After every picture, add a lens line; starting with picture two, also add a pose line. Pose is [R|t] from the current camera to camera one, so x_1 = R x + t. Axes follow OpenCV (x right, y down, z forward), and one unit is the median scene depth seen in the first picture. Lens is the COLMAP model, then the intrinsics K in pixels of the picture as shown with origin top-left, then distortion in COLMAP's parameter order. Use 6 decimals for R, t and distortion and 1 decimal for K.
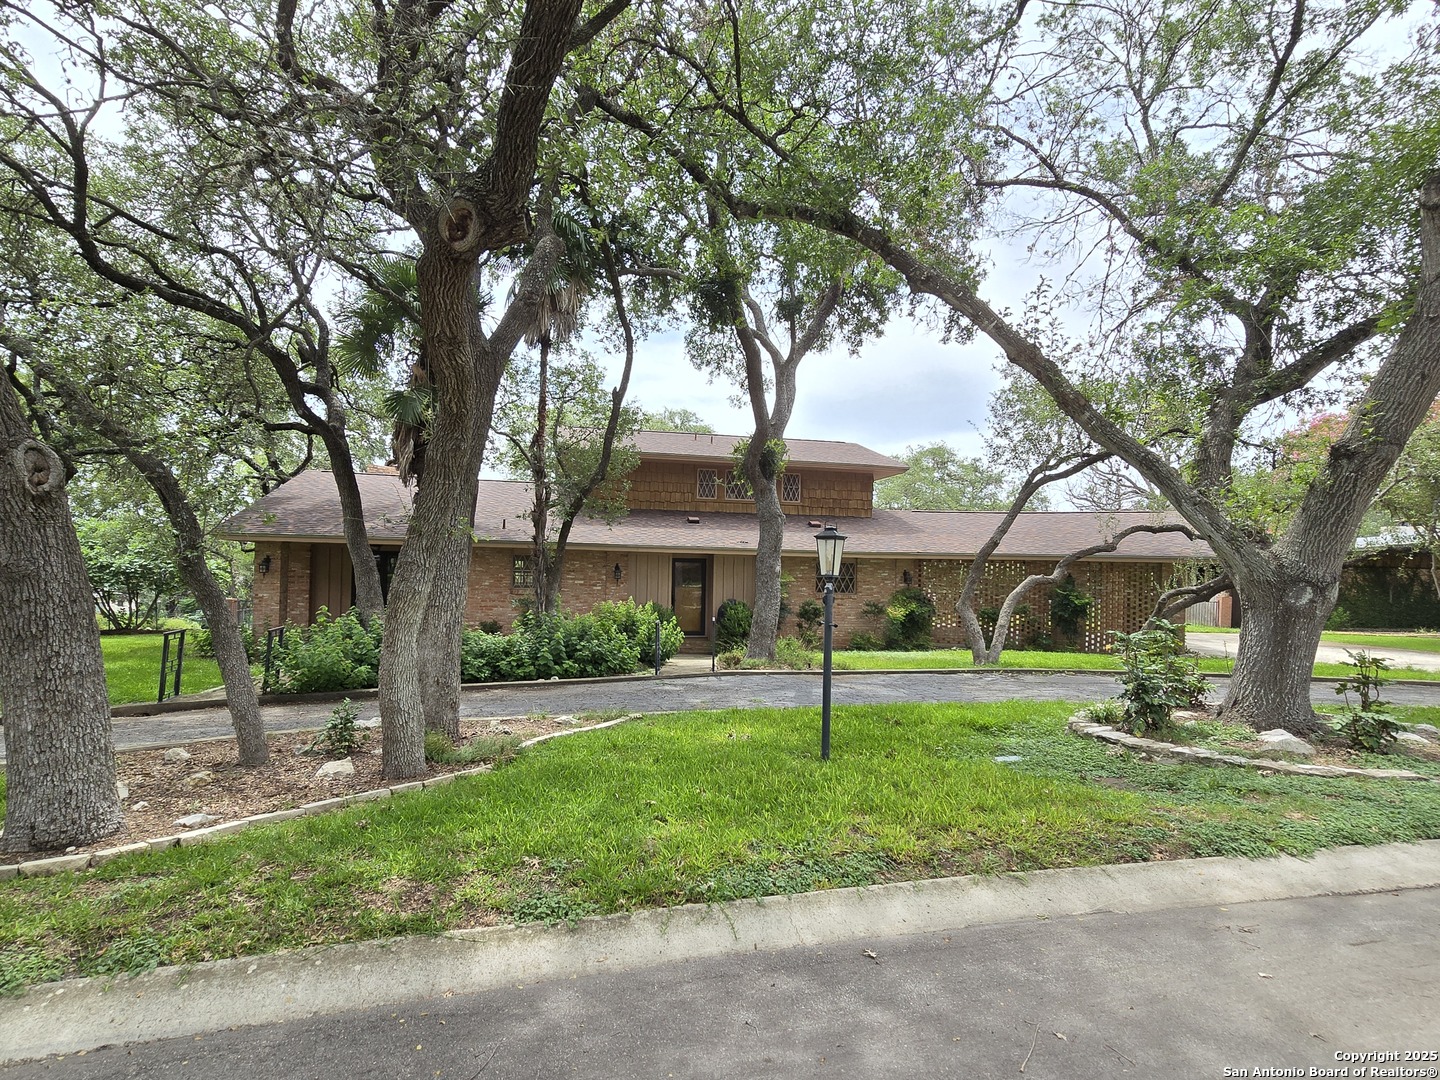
lens RADIAL K [[571.2, 0, 757.0], [0, 571.2, 547.9], [0, 0, 1]] dist [0.001642, -0.000315]
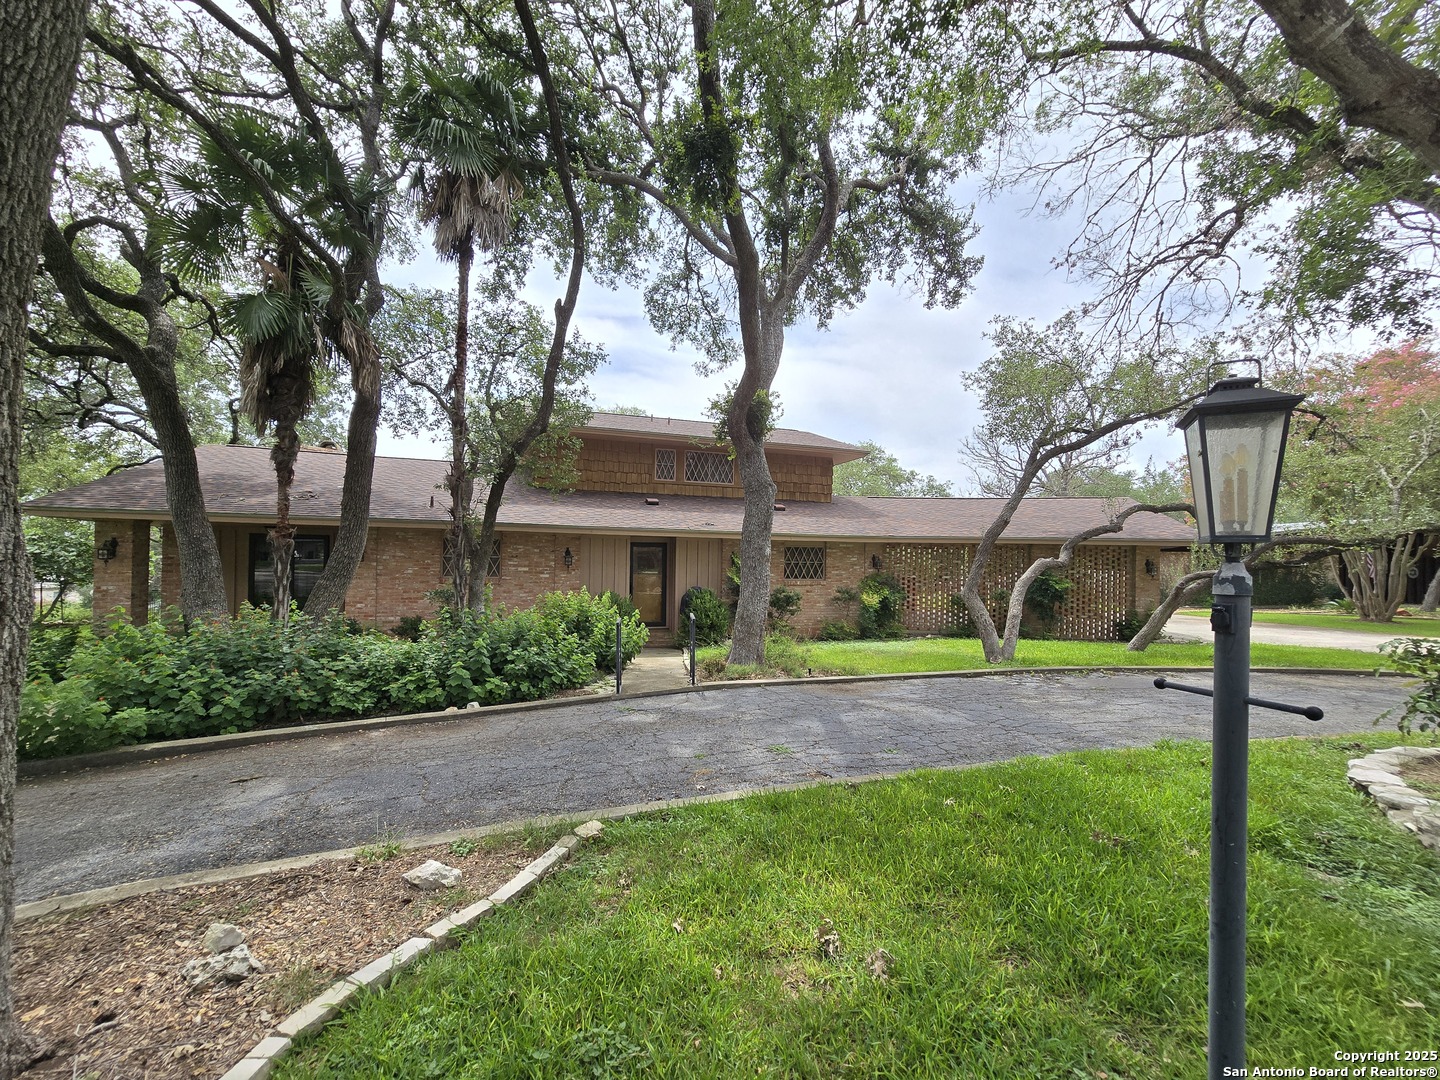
lens RADIAL K [[504.9, 0, 738.1], [0, 504.9, 543.2], [0, 0, 1]] dist [-0.001526, -0.000277]
pose [[0.996980, -0.002265, 0.077620, -0.061280], [0.001488, 0.999948, 0.010066, 0.018177], [-0.077639, -0.009920, 0.996932, 0.290225]]
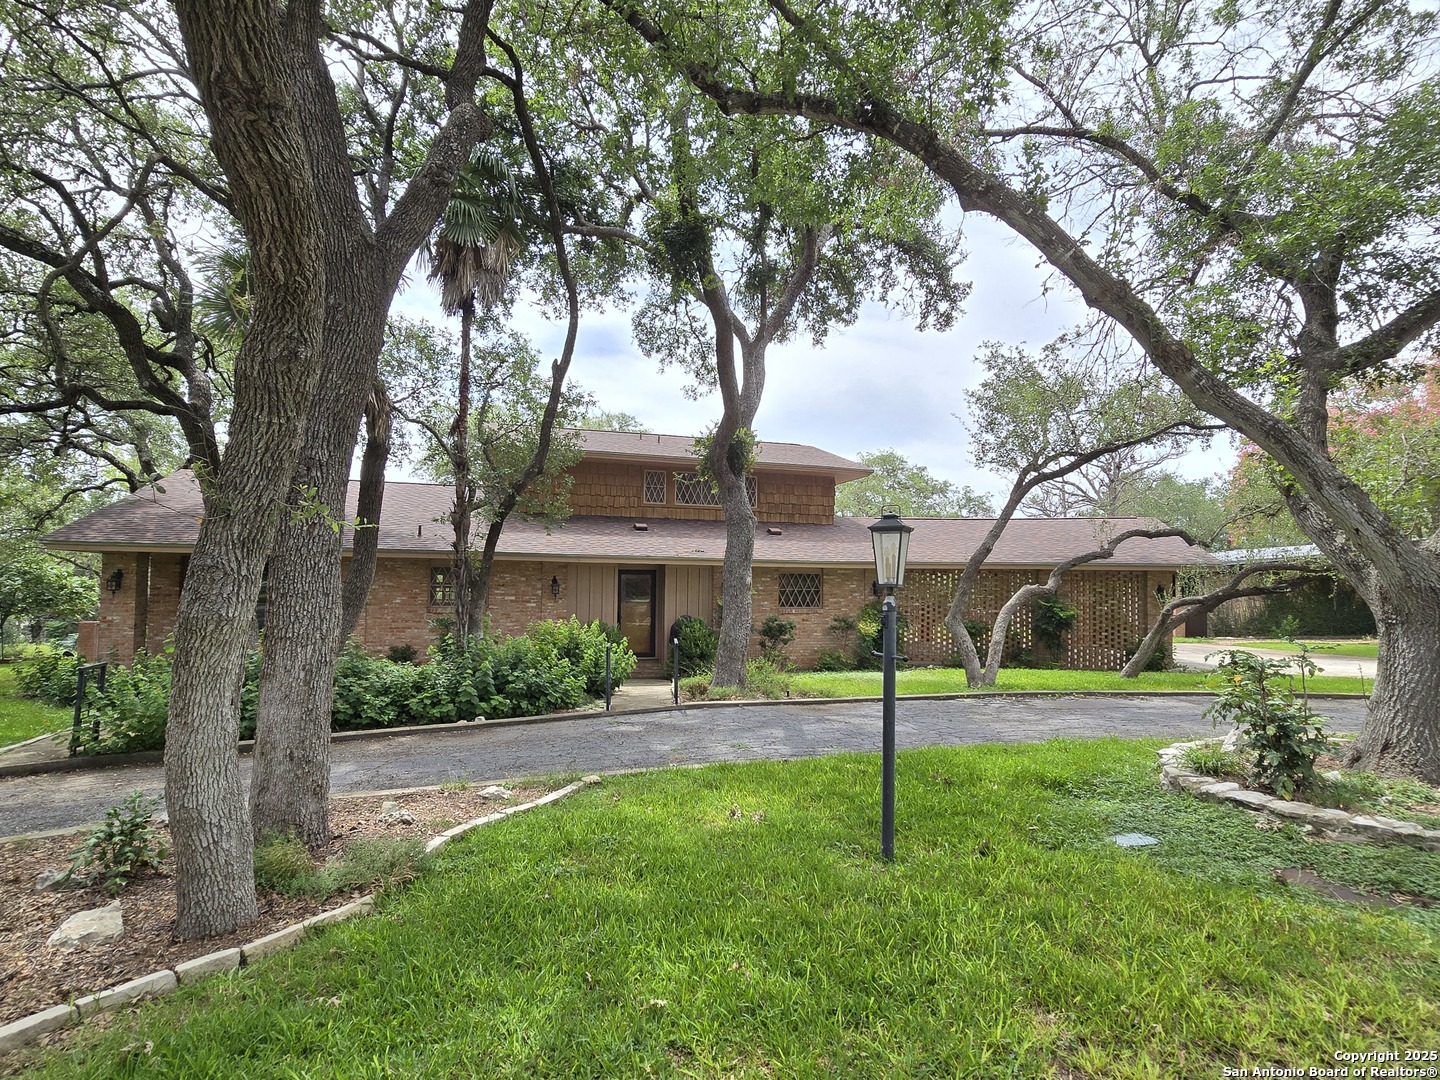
lens RADIAL K [[592.6, 0, 737.6], [0, 592.6, 552.3], [0, 0, 1]] dist [-0.001403, 0.000740]
pose [[0.997699, -0.005395, 0.067585, -0.039928], [0.006292, 0.999895, -0.013072, 0.006648], [-0.067508, 0.013468, 0.997628, 0.117845]]
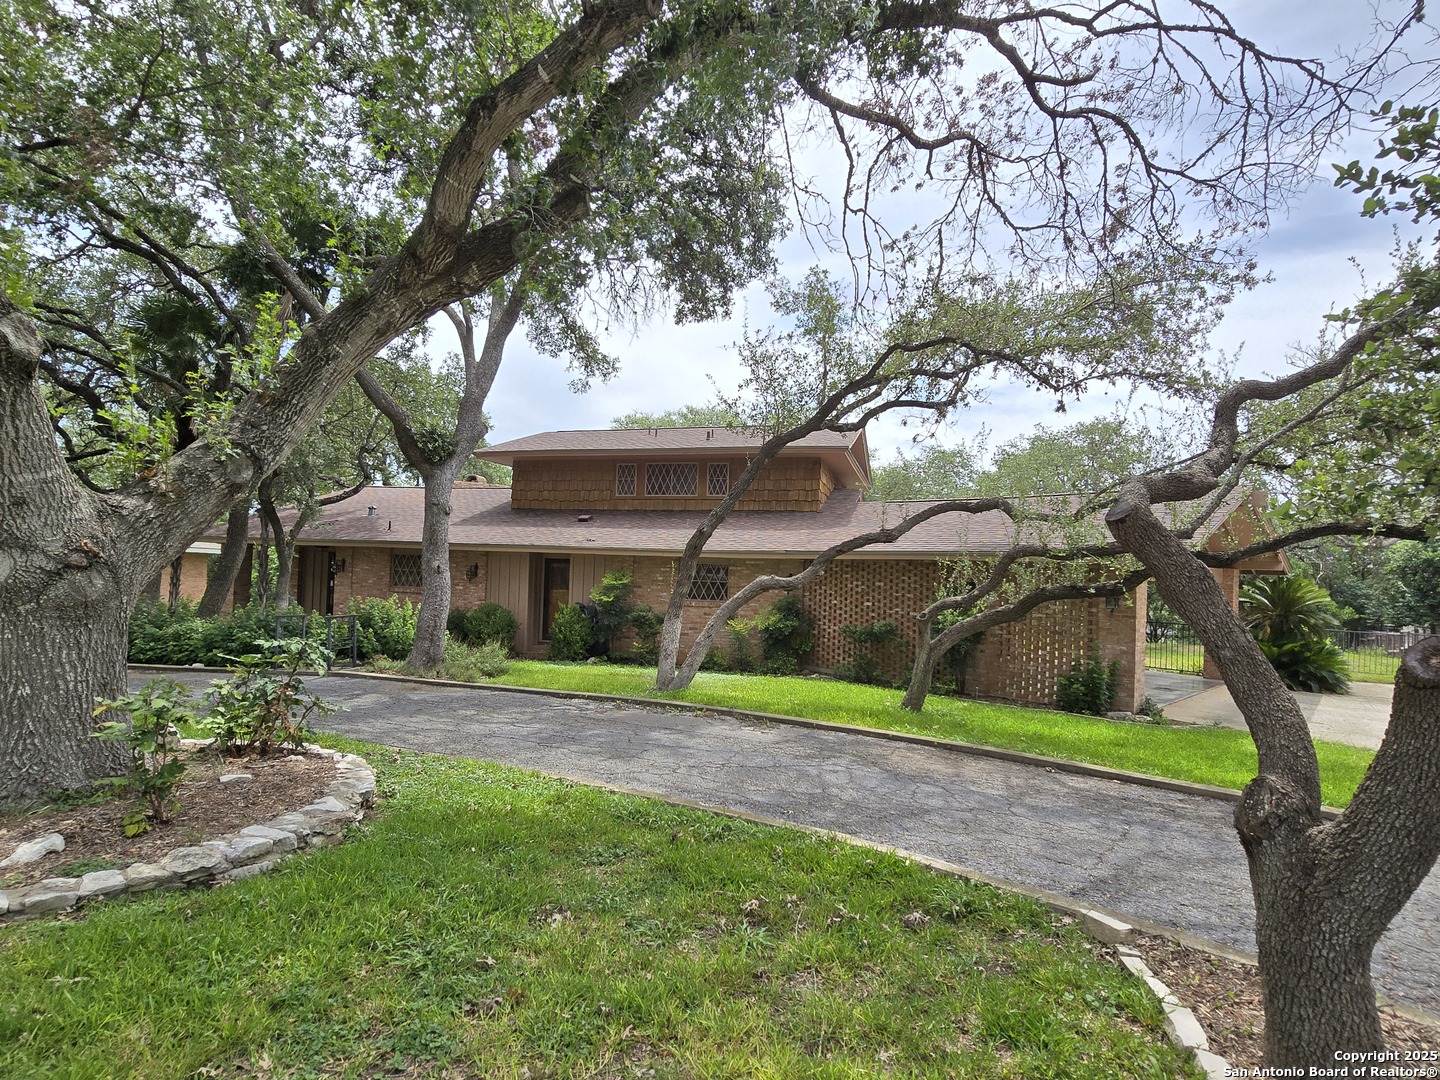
lens RADIAL K [[592.6, 0, 725.8], [0, 592.6, 546.4], [0, 0, 1]] dist [-0.001403, 0.000740]
pose [[0.916908, -0.009323, -0.398990, 0.844994], [0.001036, 0.999779, -0.020980, 0.031245], [0.399098, 0.018823, 0.916715, 0.343037]]
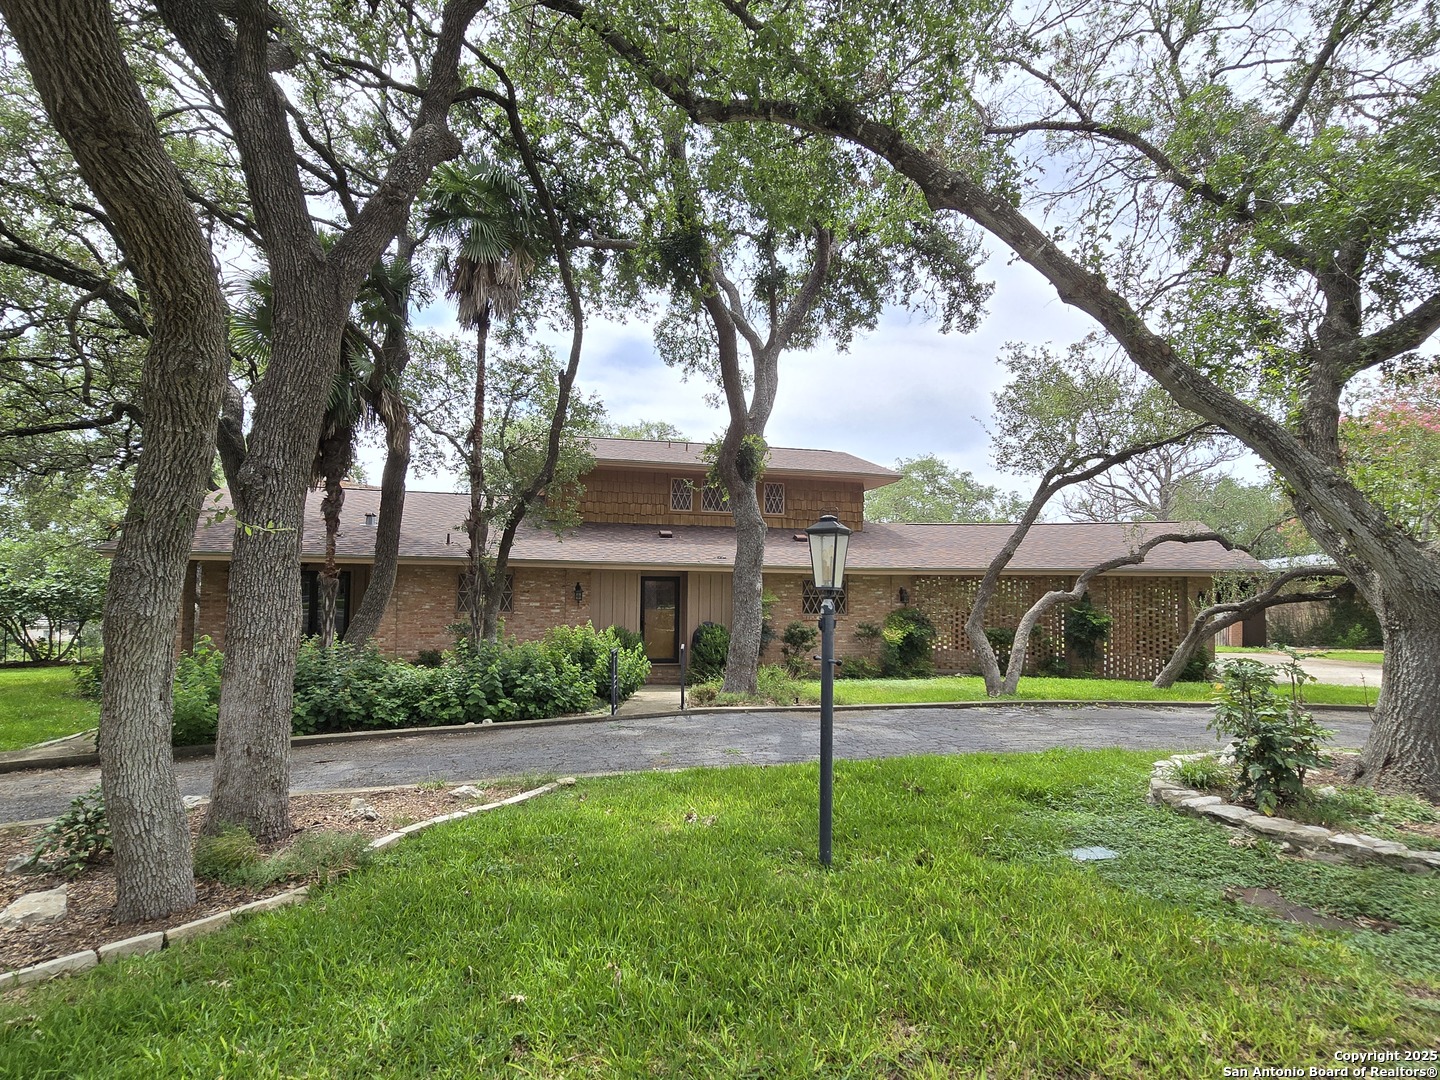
lens RADIAL K [[592.6, 0, 746.1], [0, 592.6, 554.5], [0, 0, 1]] dist [-0.001403, 0.000740]
pose [[0.999913, -0.008268, 0.010257, 0.008812], [0.008495, 0.999716, -0.022263, 0.008985], [-0.010070, 0.022348, 0.999700, 0.115483]]
